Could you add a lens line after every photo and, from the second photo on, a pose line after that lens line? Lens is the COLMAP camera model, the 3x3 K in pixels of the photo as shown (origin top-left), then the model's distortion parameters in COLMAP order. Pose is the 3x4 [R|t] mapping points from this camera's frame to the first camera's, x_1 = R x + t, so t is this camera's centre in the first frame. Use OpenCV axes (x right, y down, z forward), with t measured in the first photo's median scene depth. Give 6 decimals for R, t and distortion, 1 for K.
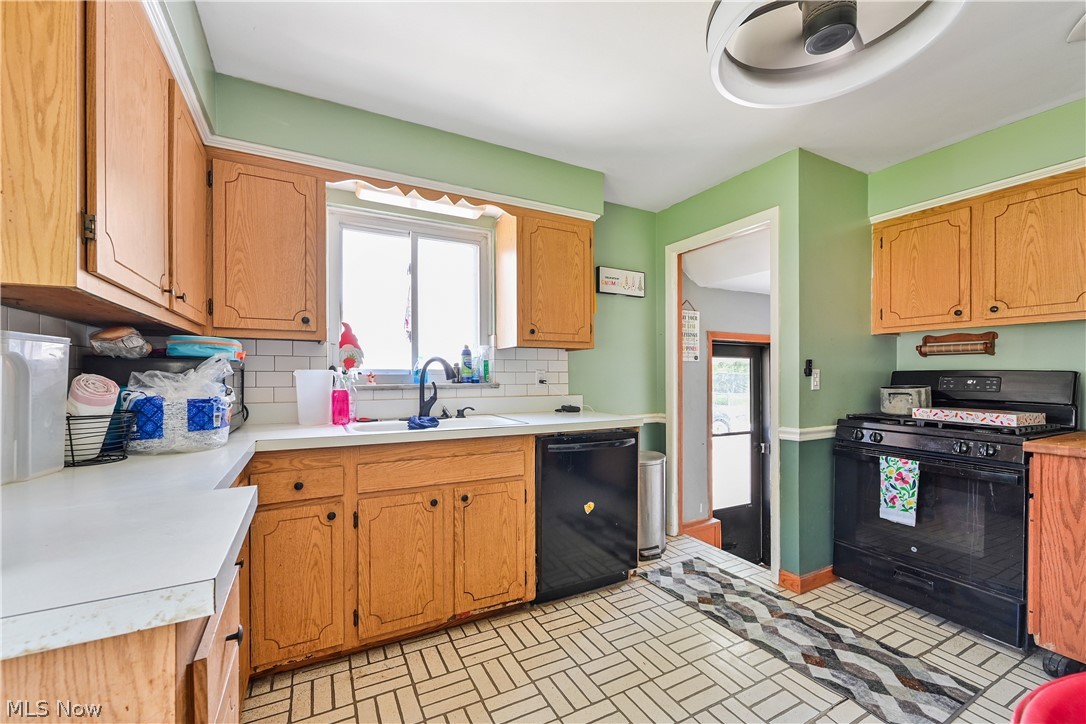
lens RADIAL K [[441.9, 0, 542.7], [0, 441.9, 378.1], [0, 0, 1]] dist [-0.000575, -0.000115]
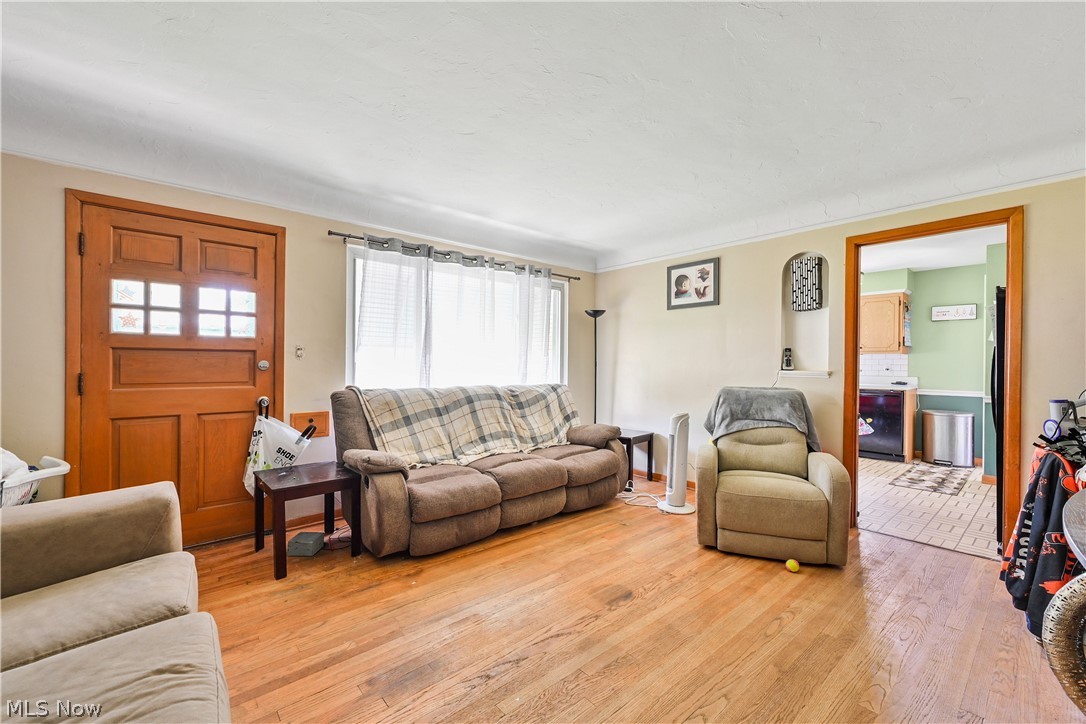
lens RADIAL K [[444.4, 0, 541.4], [0, 444.4, 364.7], [0, 0, 1]] dist [0.000530, 0.000259]
pose [[0.221620, 0.004059, -0.975125, 2.082309], [-0.015189, 0.999884, 0.000710, 0.011642], [0.975015, 0.014654, 0.221656, -1.293659]]
